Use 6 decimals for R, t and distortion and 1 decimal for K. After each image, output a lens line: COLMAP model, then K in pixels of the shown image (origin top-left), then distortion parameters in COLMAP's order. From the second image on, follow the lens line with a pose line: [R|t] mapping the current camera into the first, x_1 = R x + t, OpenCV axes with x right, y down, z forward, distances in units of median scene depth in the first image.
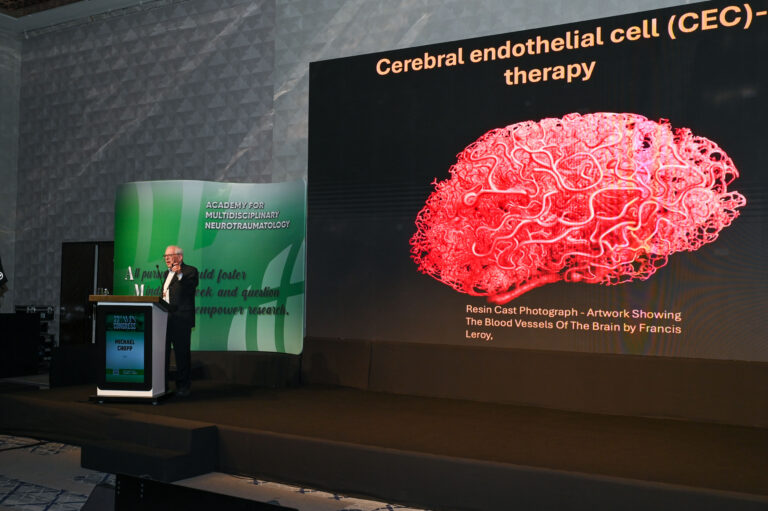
lens RADIAL K [[799.3, 0, 384.0], [0, 799.3, 255.5], [0, 0, 1]] dist [-0.004533, 0.001844]
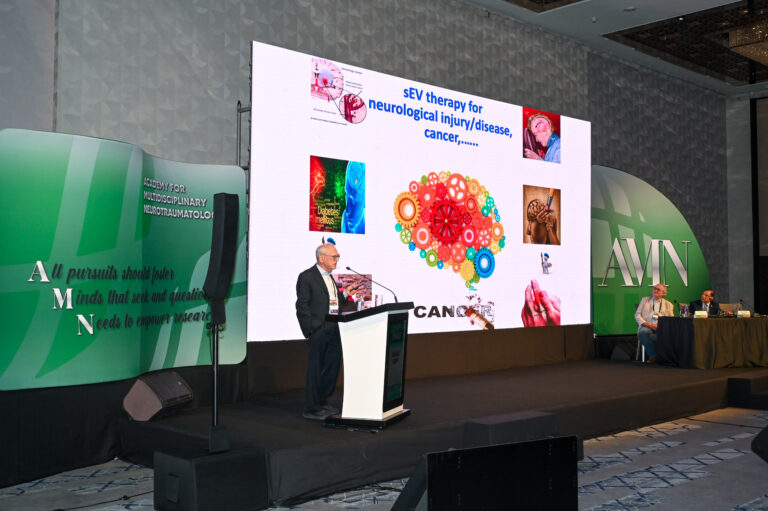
lens RADIAL K [[819.9, 0, 384.0], [0, 819.9, 255.5], [0, 0, 1]] dist [-0.001738, 0.000695]
pose [[0.279507, 0.016713, 0.959998, -0.905962], [-0.041302, 0.999132, -0.005369, 0.001434], [-0.959255, -0.038150, 0.279955, 0.566636]]
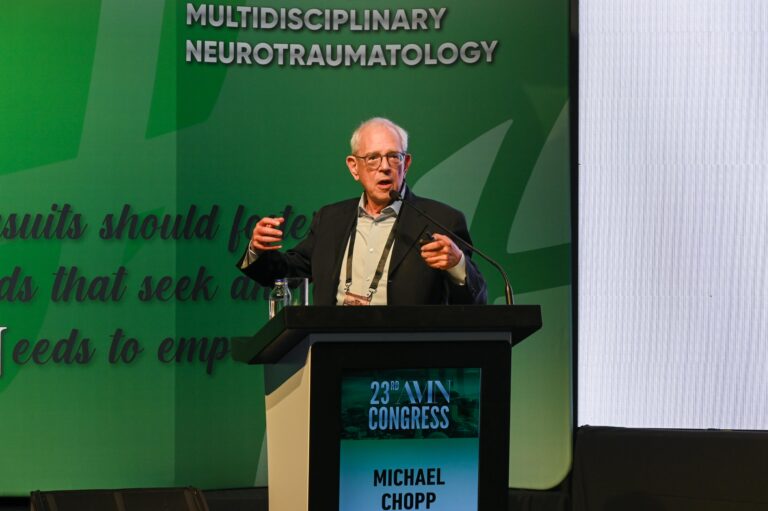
lens RADIAL K [[2281.1, 0, 384.0], [0, 2281.1, 255.5], [0, 0, 1]] dist [0.122763, -0.284877]
pose [[0.929984, -0.012070, 0.367401, -0.458558], [-0.002712, 0.999208, 0.039692, 0.002534], [-0.367590, -0.037909, 0.929215, 0.220064]]
